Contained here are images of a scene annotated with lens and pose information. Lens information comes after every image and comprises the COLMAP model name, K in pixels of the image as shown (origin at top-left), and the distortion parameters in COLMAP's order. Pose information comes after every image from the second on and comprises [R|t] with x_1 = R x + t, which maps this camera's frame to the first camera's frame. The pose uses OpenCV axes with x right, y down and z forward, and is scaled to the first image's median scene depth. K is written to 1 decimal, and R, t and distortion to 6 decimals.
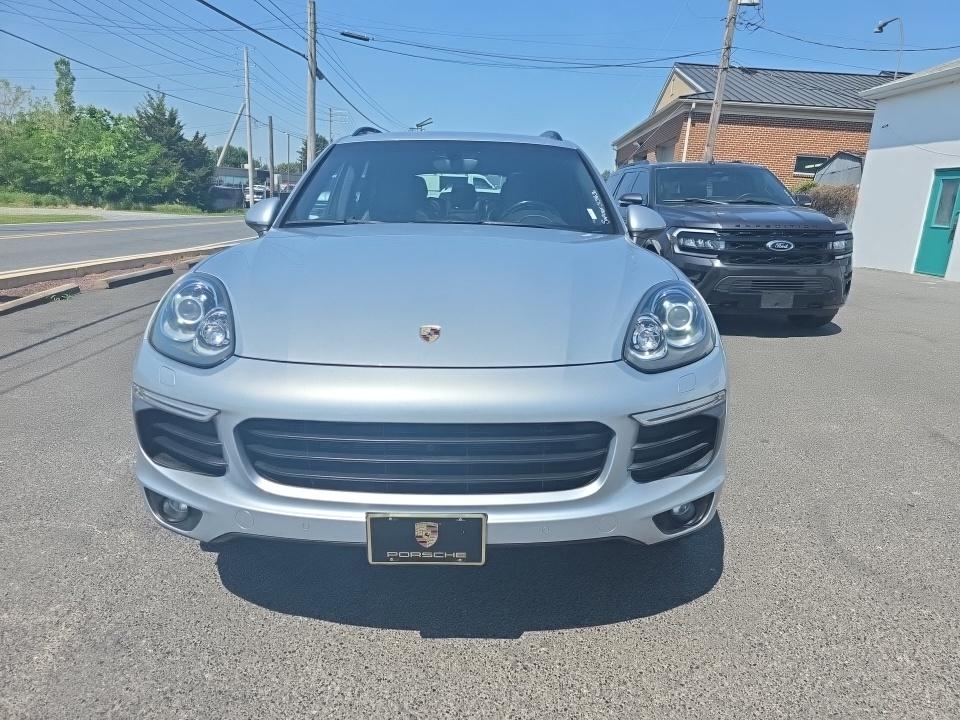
lens RADIAL K [[649.5, 0, 478.4], [0, 649.5, 357.3], [0, 0, 1]] dist [0.029920, -0.020686]
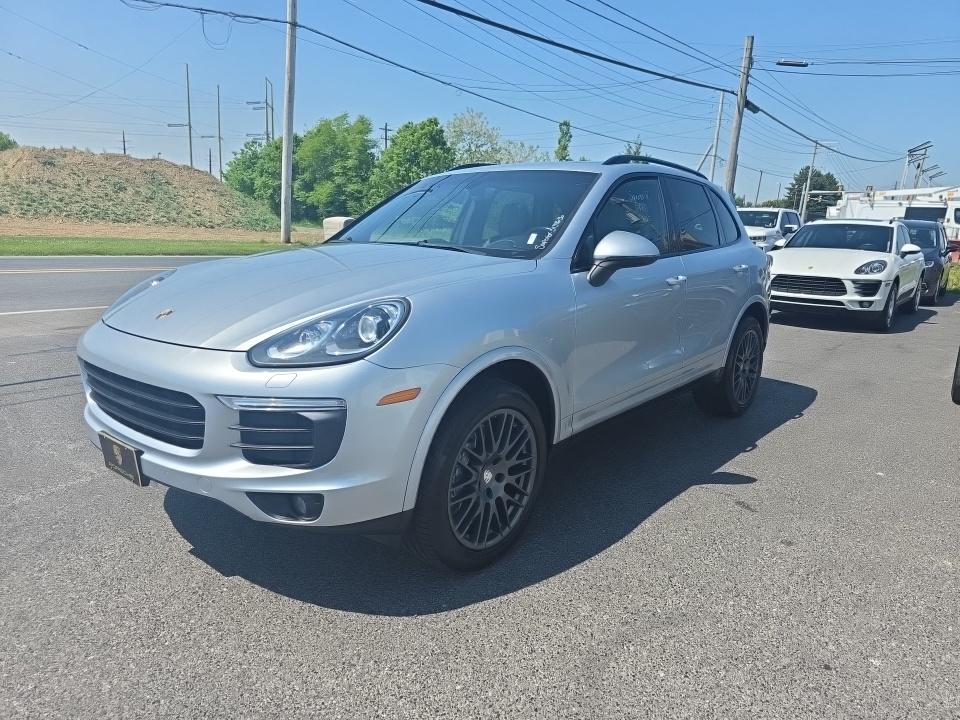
lens RADIAL K [[649.5, 0, 476.8], [0, 649.5, 360.5], [0, 0, 1]] dist [0.029920, -0.020686]
pose [[0.763457, 0.129047, -0.632835, 0.114207], [-0.161367, 0.986873, 0.006568, -0.005033], [0.625375, 0.097104, 0.774259, 0.031372]]
